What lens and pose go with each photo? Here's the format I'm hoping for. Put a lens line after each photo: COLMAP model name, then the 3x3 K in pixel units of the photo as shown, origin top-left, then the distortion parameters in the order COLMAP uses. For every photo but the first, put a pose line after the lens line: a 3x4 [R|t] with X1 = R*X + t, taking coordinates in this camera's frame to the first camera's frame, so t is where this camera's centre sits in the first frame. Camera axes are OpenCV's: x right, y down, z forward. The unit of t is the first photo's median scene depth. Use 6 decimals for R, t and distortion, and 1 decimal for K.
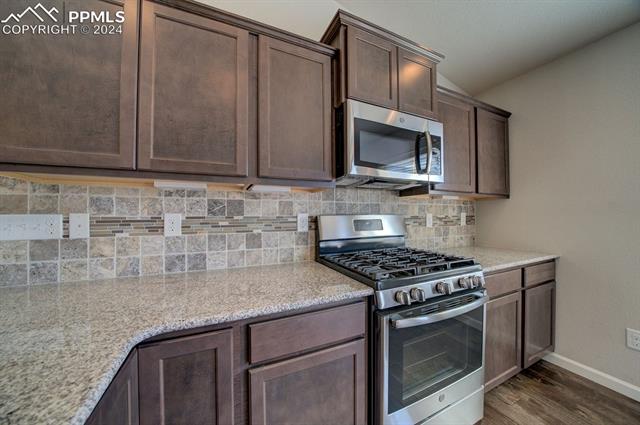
lens RADIAL K [[221.3, 0, 320.0], [0, 221.3, 212.5], [0, 0, 1]] dist [-0.022258, 0.000024]
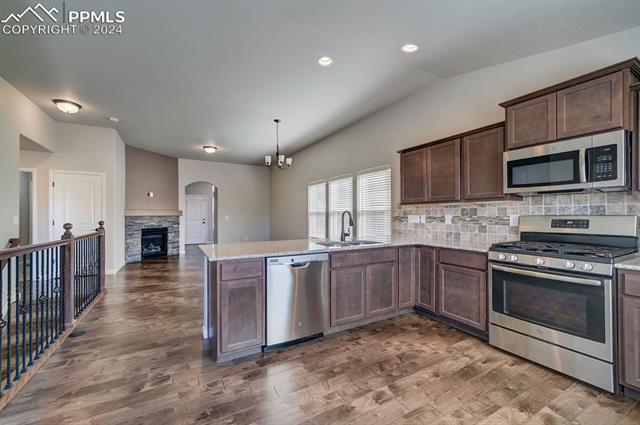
lens RADIAL K [[251.8, 0, 304.0], [0, 251.8, 214.5], [0, 0, 1]] dist [-0.002842, -0.000216]
pose [[0.029255, 0.000044, -0.999572, 1.994331], [0.015396, 0.999881, 0.000495, -0.024532], [0.999453, -0.015404, 0.029251, -0.661690]]
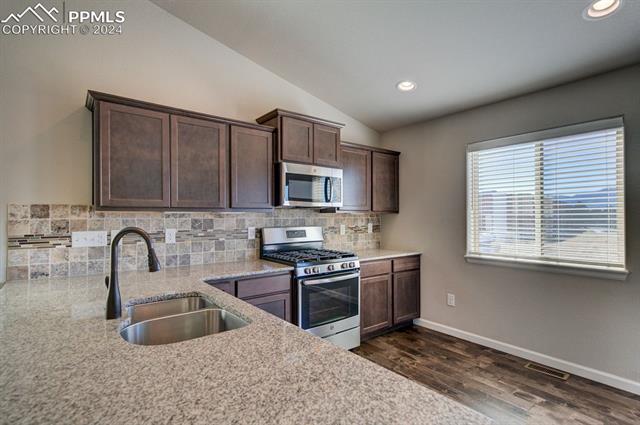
lens RADIAL K [[325.6, 0, 320.0], [0, 325.6, 212.5], [0, 0, 1]] dist [0.018773, -0.000134]
pose [[0.973054, 0.003664, 0.230550, -0.160335], [-0.003929, 0.999992, 0.000690, -0.111802], [-0.230546, -0.001577, 0.973060, -1.447353]]
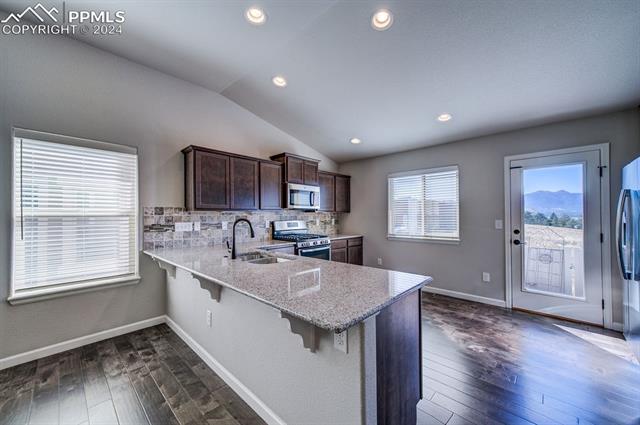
lens RADIAL K [[254.6, 0, 320.0], [0, 254.6, 212.5], [0, 0, 1]] dist [0.000426, -0.000003]
pose [[0.926930, 0.003954, 0.375215, -0.718214], [-0.004245, 0.999991, -0.000052, -0.103901], [-0.375211, -0.001545, 0.926938, -2.233258]]
